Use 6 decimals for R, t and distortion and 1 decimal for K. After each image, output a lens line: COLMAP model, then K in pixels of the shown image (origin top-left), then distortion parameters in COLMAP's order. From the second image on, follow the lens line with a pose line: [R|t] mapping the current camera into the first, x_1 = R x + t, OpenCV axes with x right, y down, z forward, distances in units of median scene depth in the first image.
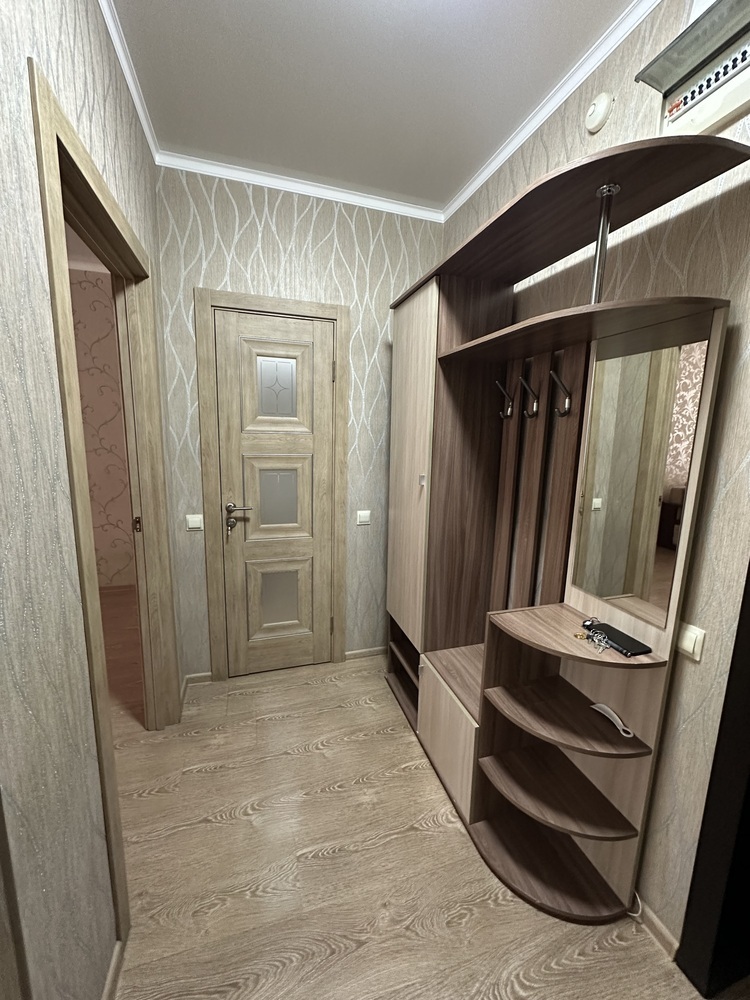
lens RADIAL K [[396.7, 0, 373.5], [0, 396.7, 496.1], [0, 0, 1]] dist [-0.000810, -0.000129]
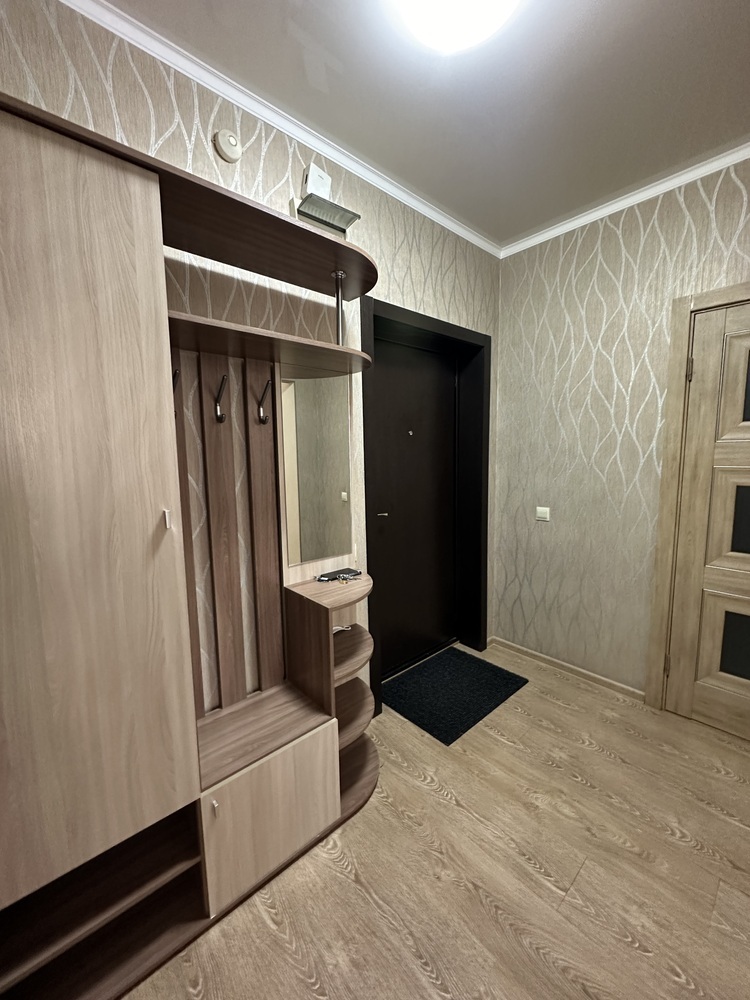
lens RADIAL K [[396.7, 0, 373.6], [0, 396.7, 500.5], [0, 0, 1]] dist [-0.000810, -0.000129]
pose [[-0.416016, -0.127356, 0.900395, -0.668757], [0.154688, 0.965803, 0.208079, -0.181506], [-0.896104, 0.225845, -0.382089, 1.221883]]
